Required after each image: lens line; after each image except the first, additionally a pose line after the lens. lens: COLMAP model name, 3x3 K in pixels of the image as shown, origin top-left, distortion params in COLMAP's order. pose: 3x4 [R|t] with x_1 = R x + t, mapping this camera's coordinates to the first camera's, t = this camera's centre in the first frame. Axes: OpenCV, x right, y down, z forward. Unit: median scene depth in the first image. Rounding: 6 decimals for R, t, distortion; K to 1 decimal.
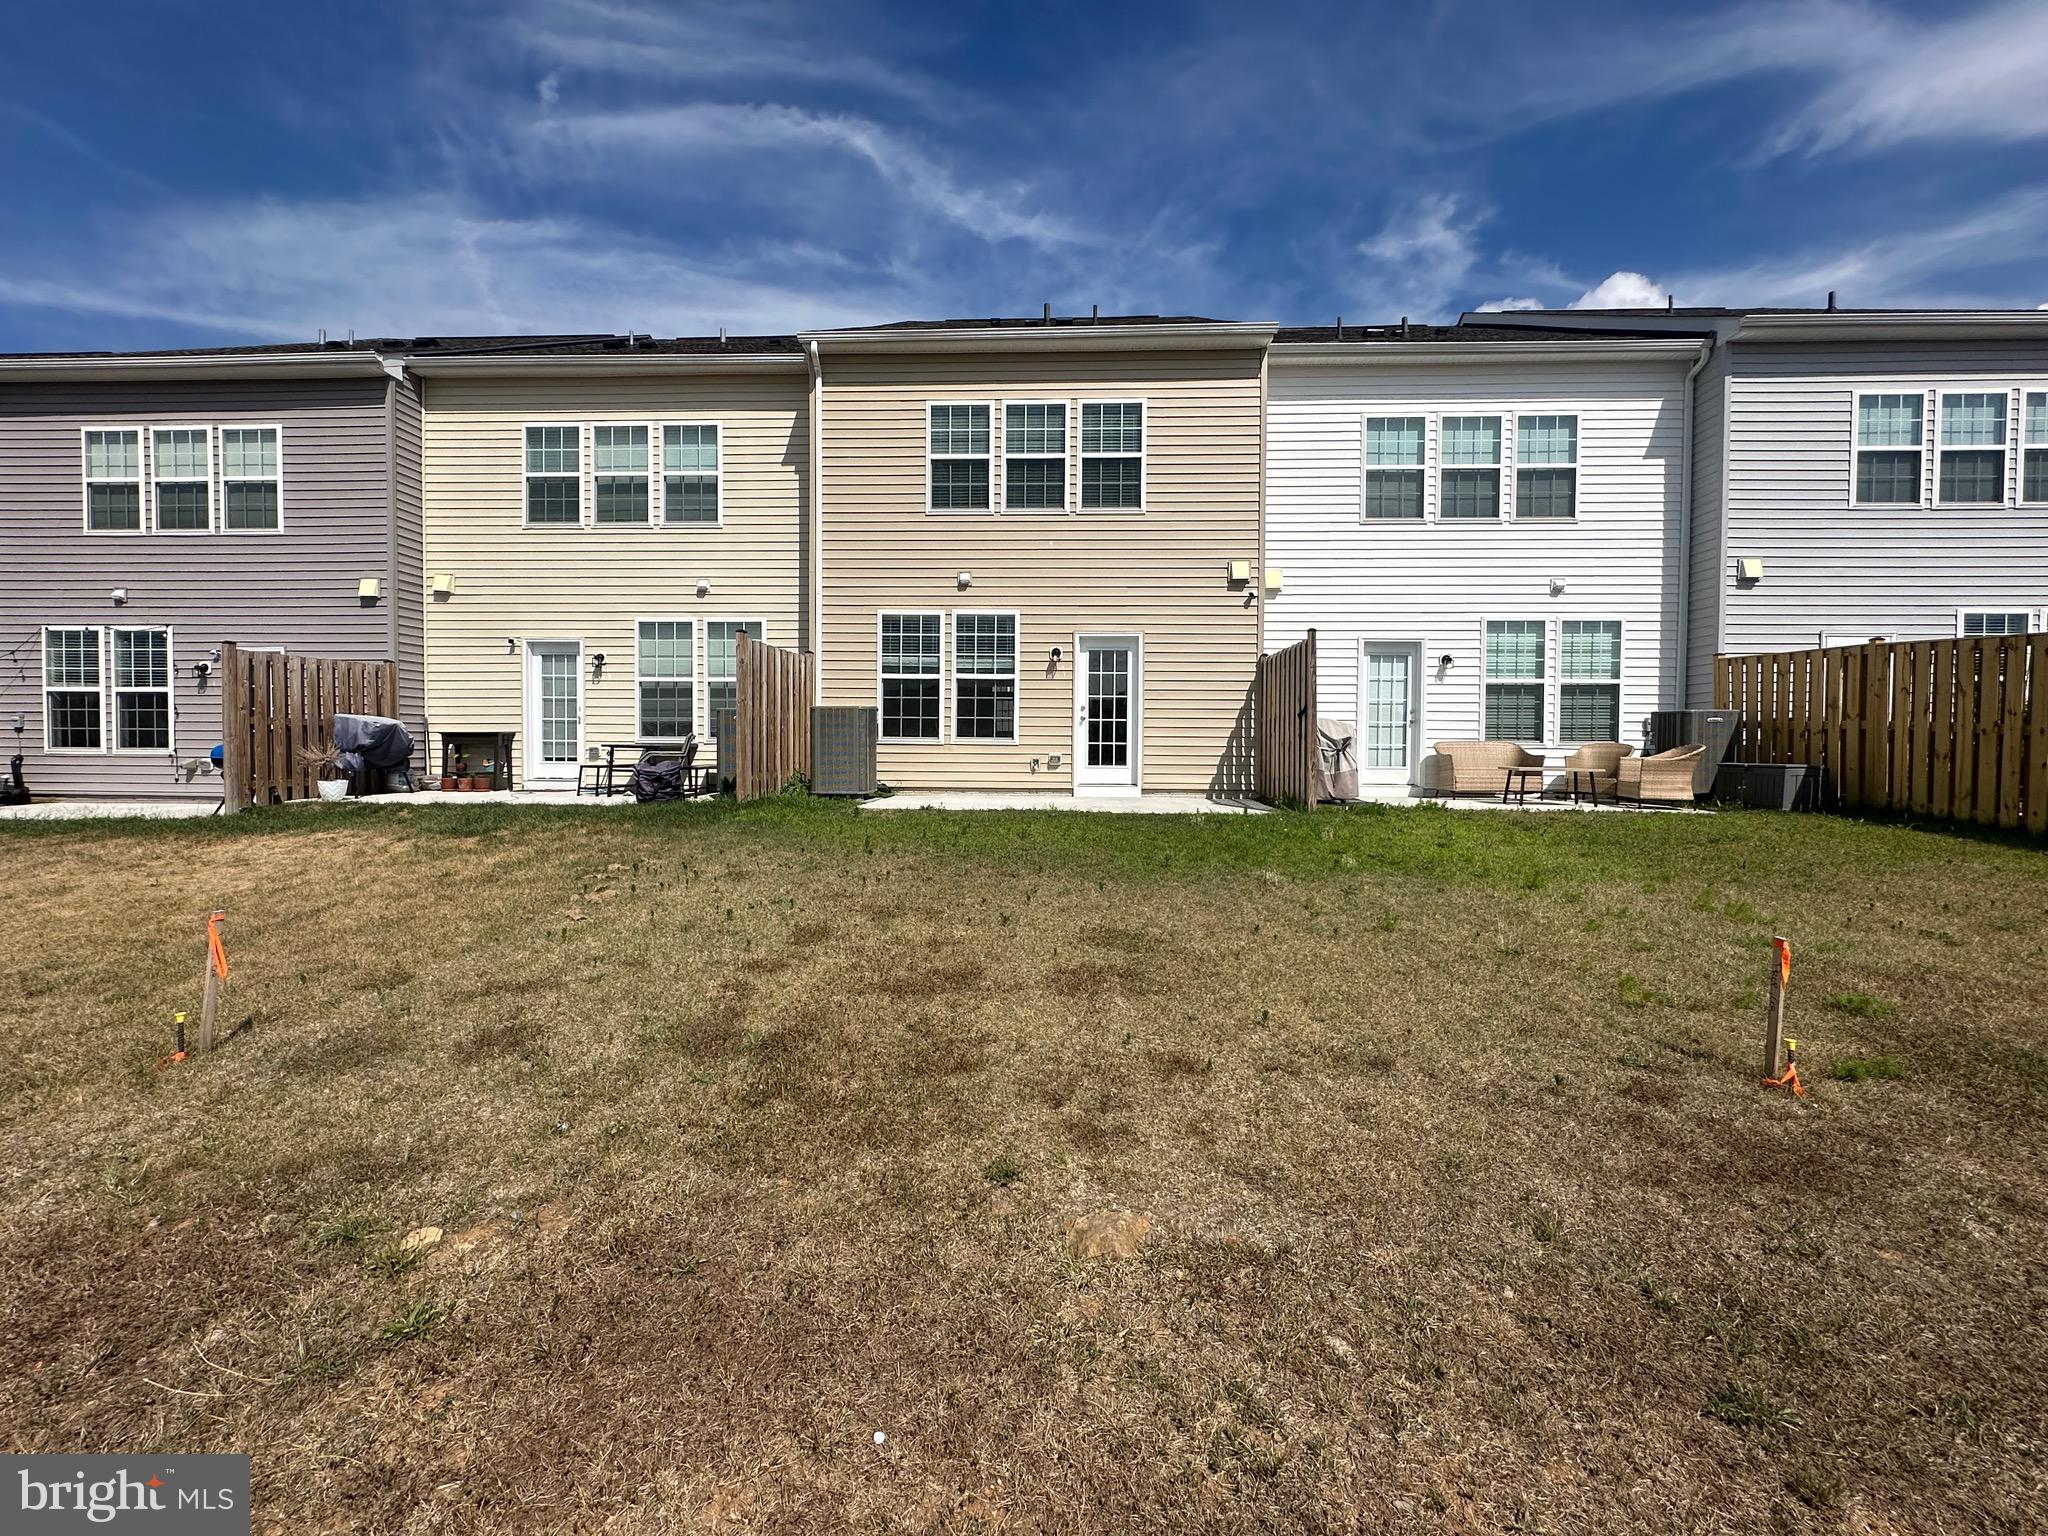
lens RADIAL K [[875.0, 0, 1027.8], [0, 875.0, 773.9], [0, 0, 1]] dist [0.002043, -0.000441]
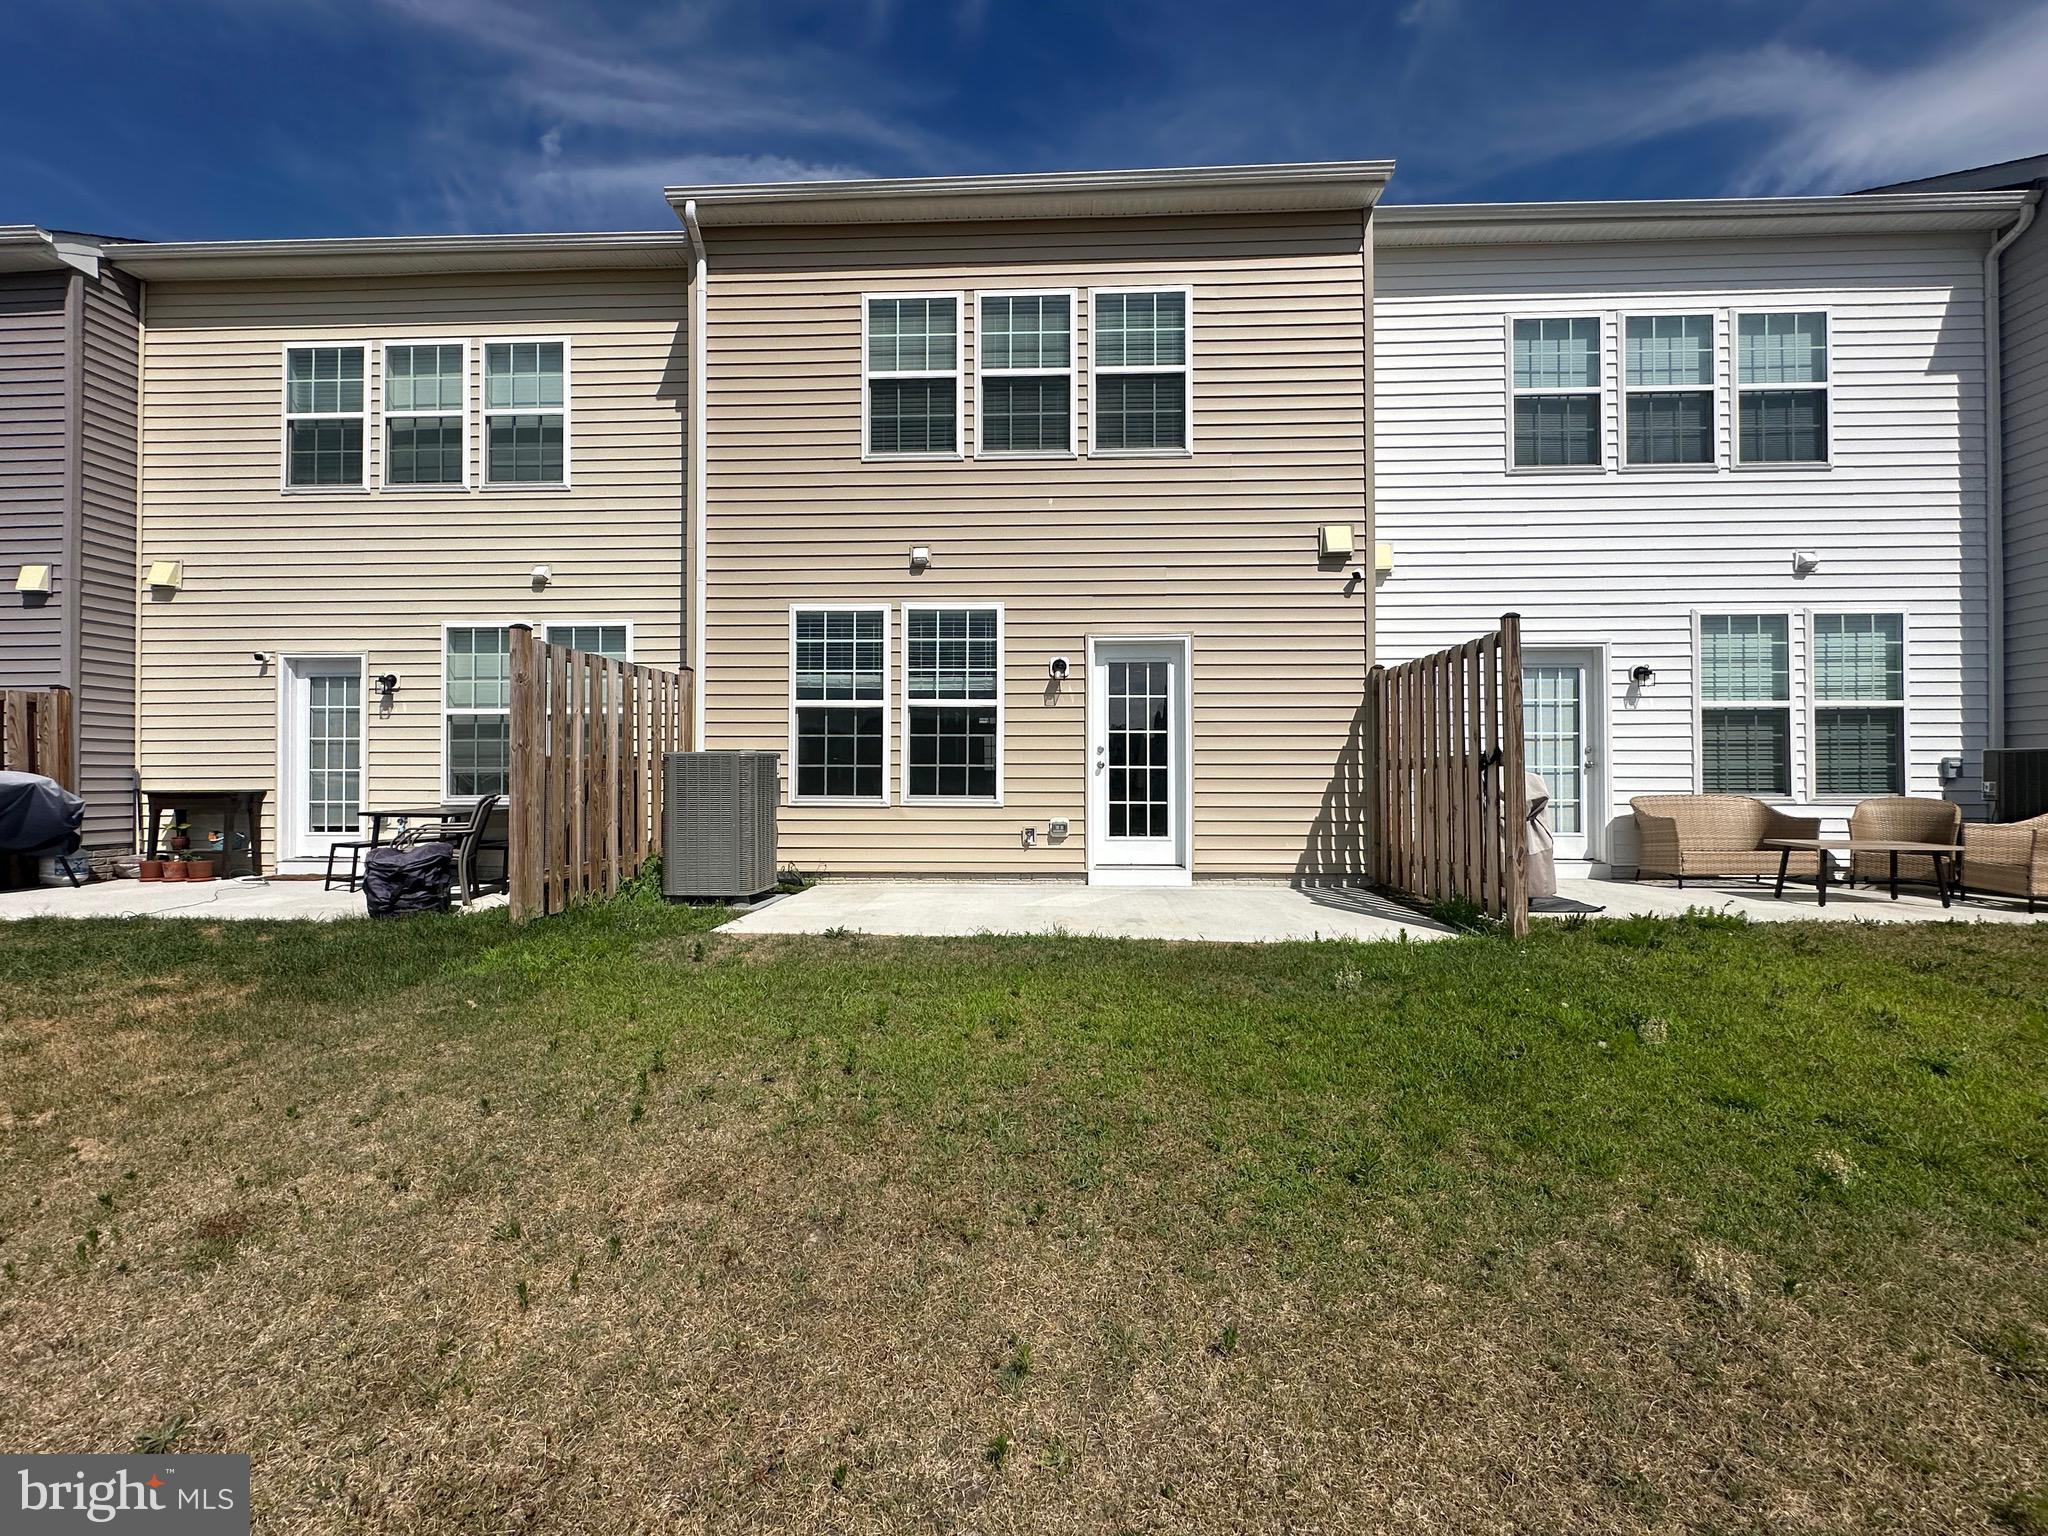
lens RADIAL K [[875.0, 0, 1022.4], [0, 875.0, 765.4], [0, 0, 1]] dist [0.002043, -0.000441]
pose [[0.999969, -0.007633, 0.001864, 0.002552], [0.007709, 0.998978, -0.044537, -0.034292], [-0.001522, 0.044550, 0.999006, 0.337956]]
